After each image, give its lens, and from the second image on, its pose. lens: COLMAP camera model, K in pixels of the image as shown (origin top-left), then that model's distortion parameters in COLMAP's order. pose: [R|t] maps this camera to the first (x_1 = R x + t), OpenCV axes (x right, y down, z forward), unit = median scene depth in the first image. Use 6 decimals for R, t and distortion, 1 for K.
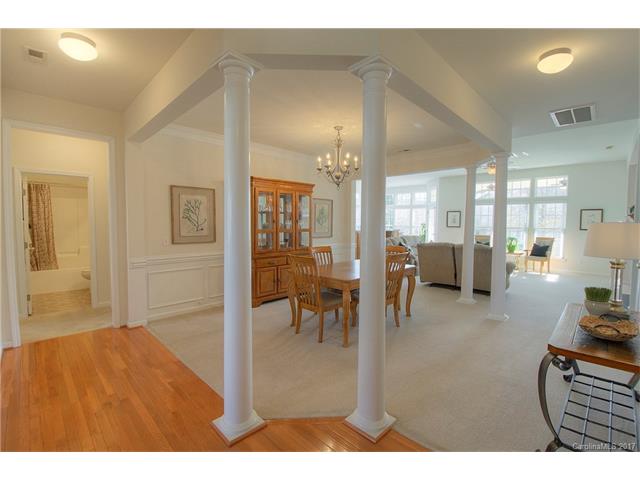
lens RADIAL K [[289.2, 0, 322.0], [0, 289.2, 239.2], [0, 0, 1]] dist [-0.006149, -0.004045]
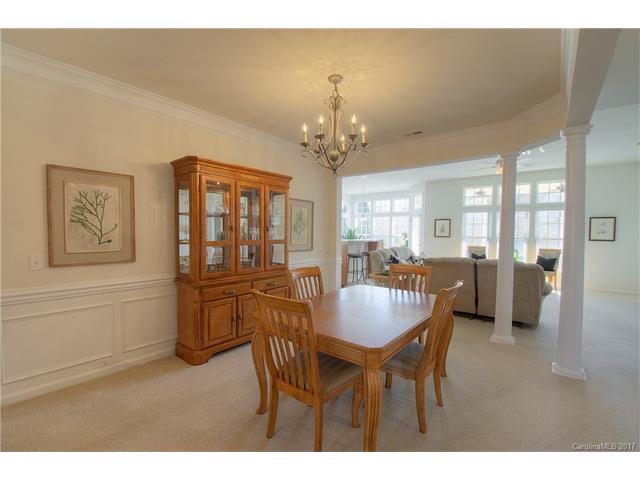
lens RADIAL K [[289.2, 0, 316.2], [0, 289.2, 242.3], [0, 0, 1]] dist [-0.006149, -0.004045]
pose [[0.995723, -0.001362, 0.092384, -0.037946], [0.003465, 0.999738, -0.022611, -0.016103], [-0.092329, 0.022835, 0.995467, 0.345828]]
